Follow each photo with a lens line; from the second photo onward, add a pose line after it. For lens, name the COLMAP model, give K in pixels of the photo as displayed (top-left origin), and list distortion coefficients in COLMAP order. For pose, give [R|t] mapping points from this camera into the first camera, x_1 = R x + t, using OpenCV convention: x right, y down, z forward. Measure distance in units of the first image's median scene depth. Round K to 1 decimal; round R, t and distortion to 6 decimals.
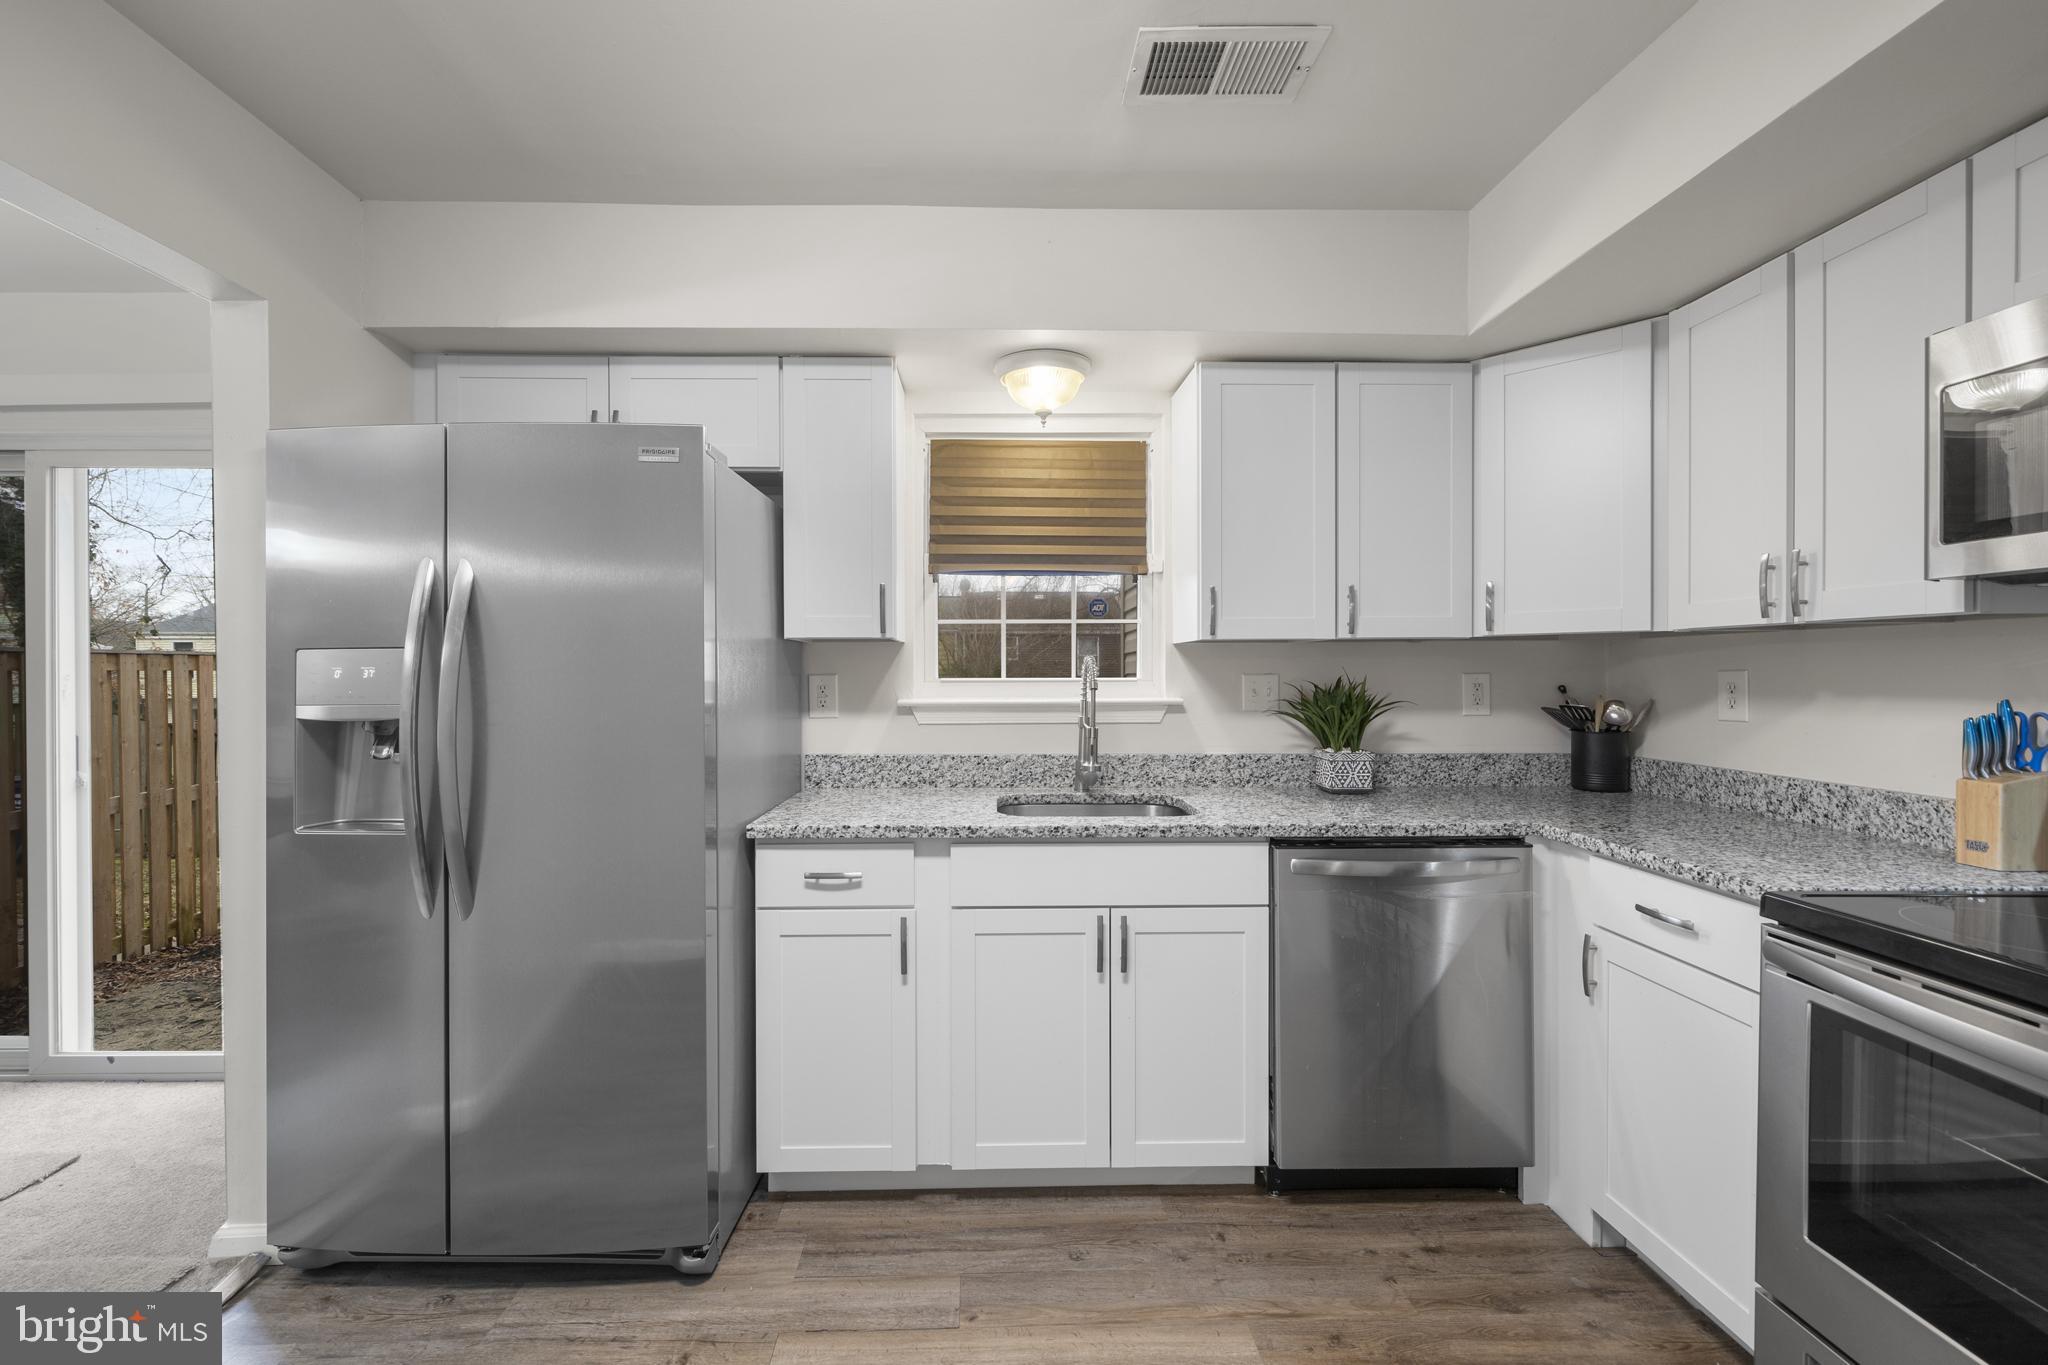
lens RADIAL K [[863.1, 0, 1005.5], [0, 863.1, 680.0], [0, 0, 1]] dist [-0.001745, 0.000335]
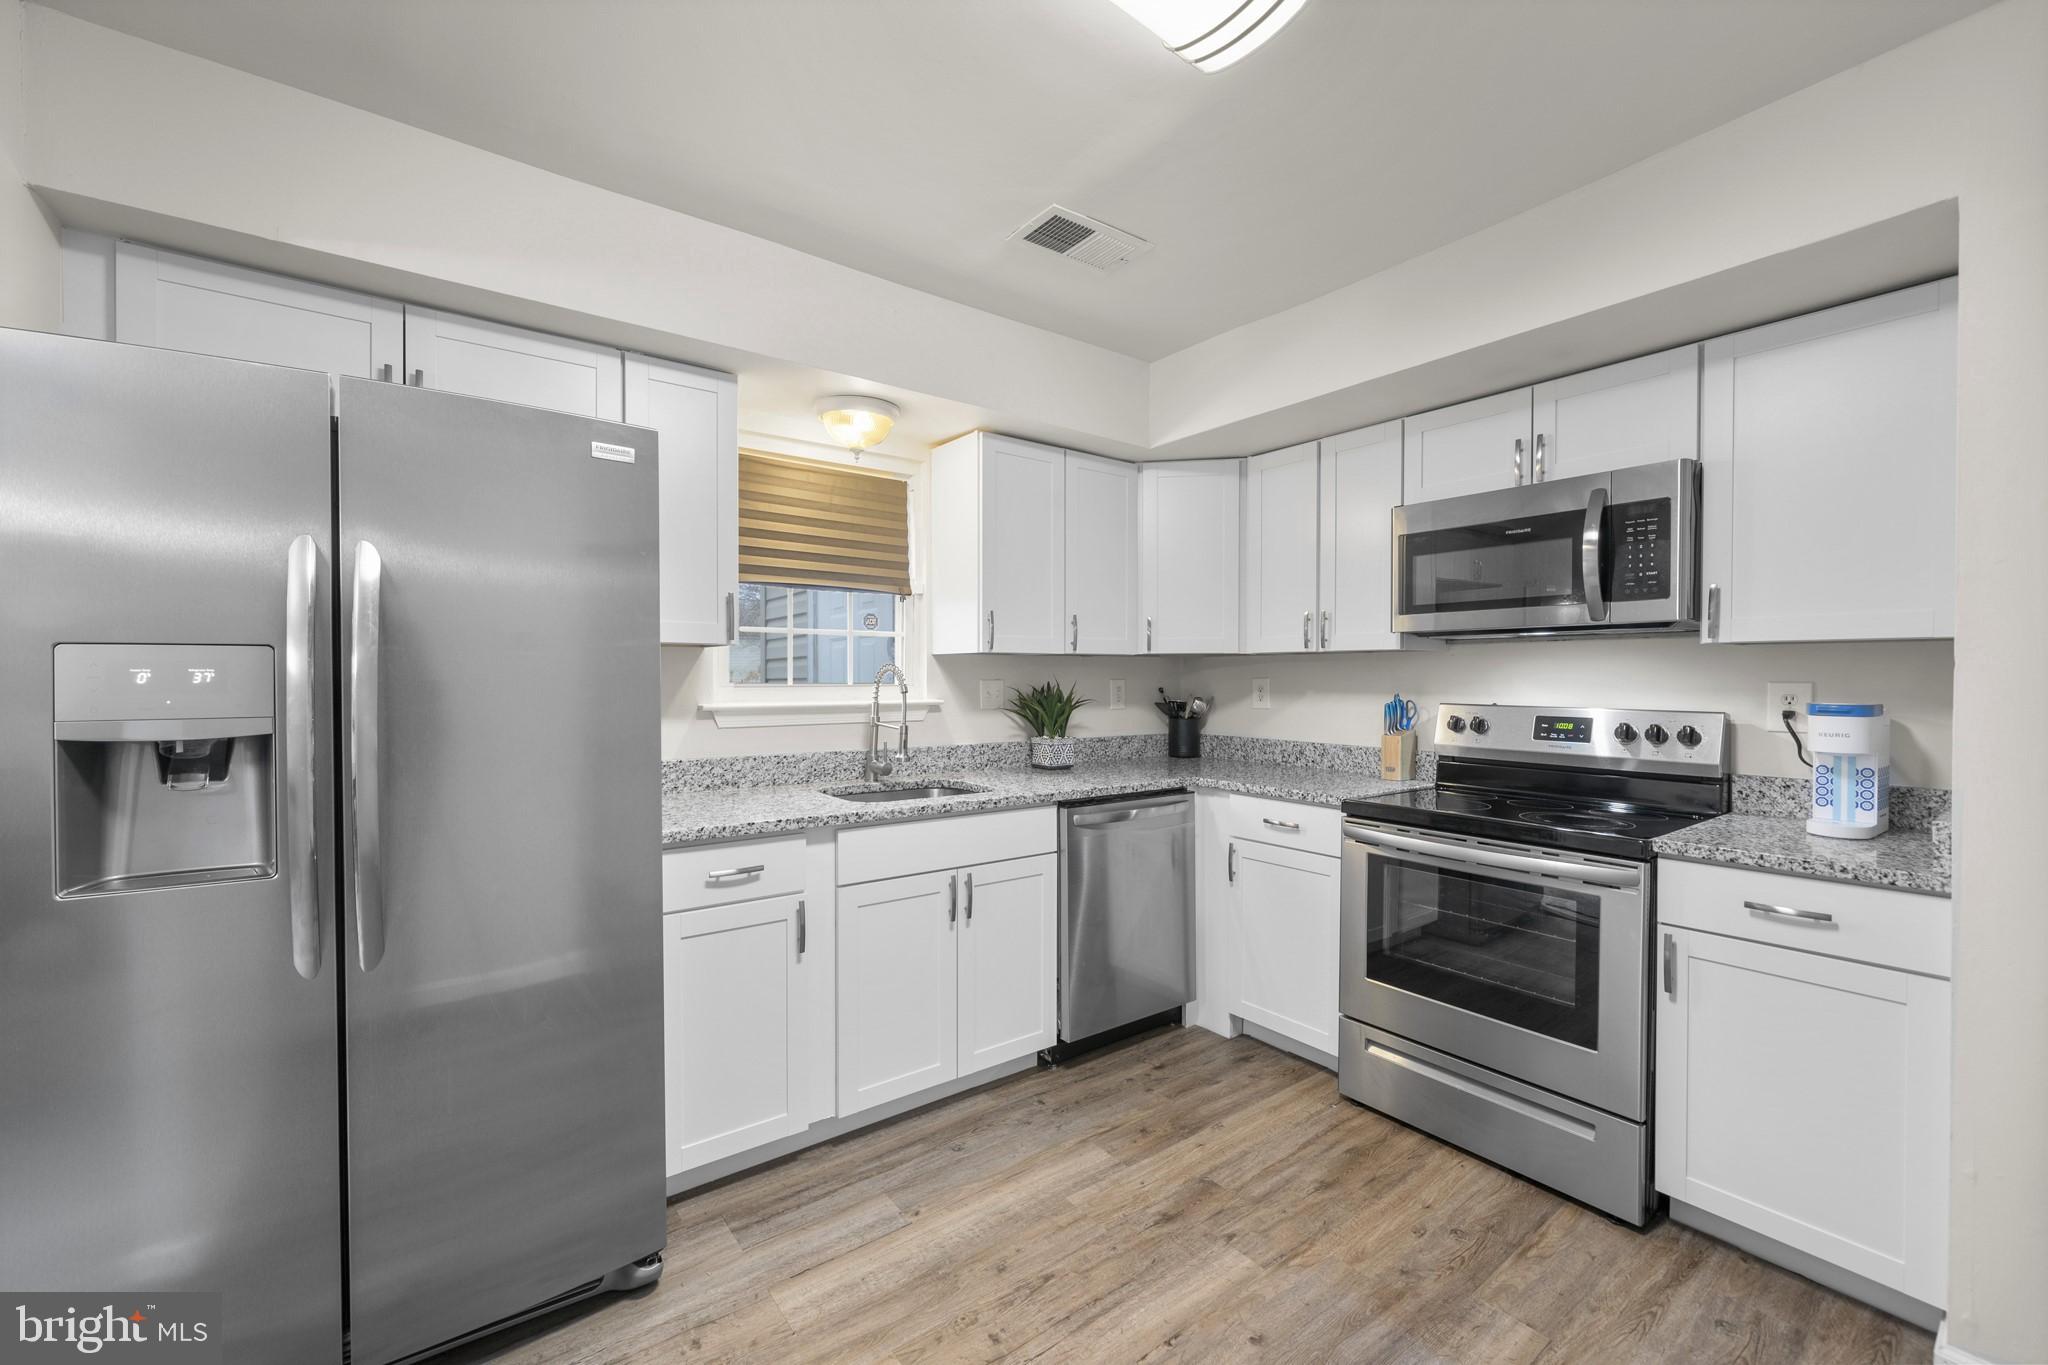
lens RADIAL K [[863.1, 0, 1014.5], [0, 863.1, 688.3], [0, 0, 1]] dist [-0.001745, 0.000335]
pose [[0.803566, -0.004486, 0.595199, -0.553997], [0.002066, 0.999987, 0.004747, -0.000402], [-0.595212, -0.002585, 0.803565, -0.043164]]
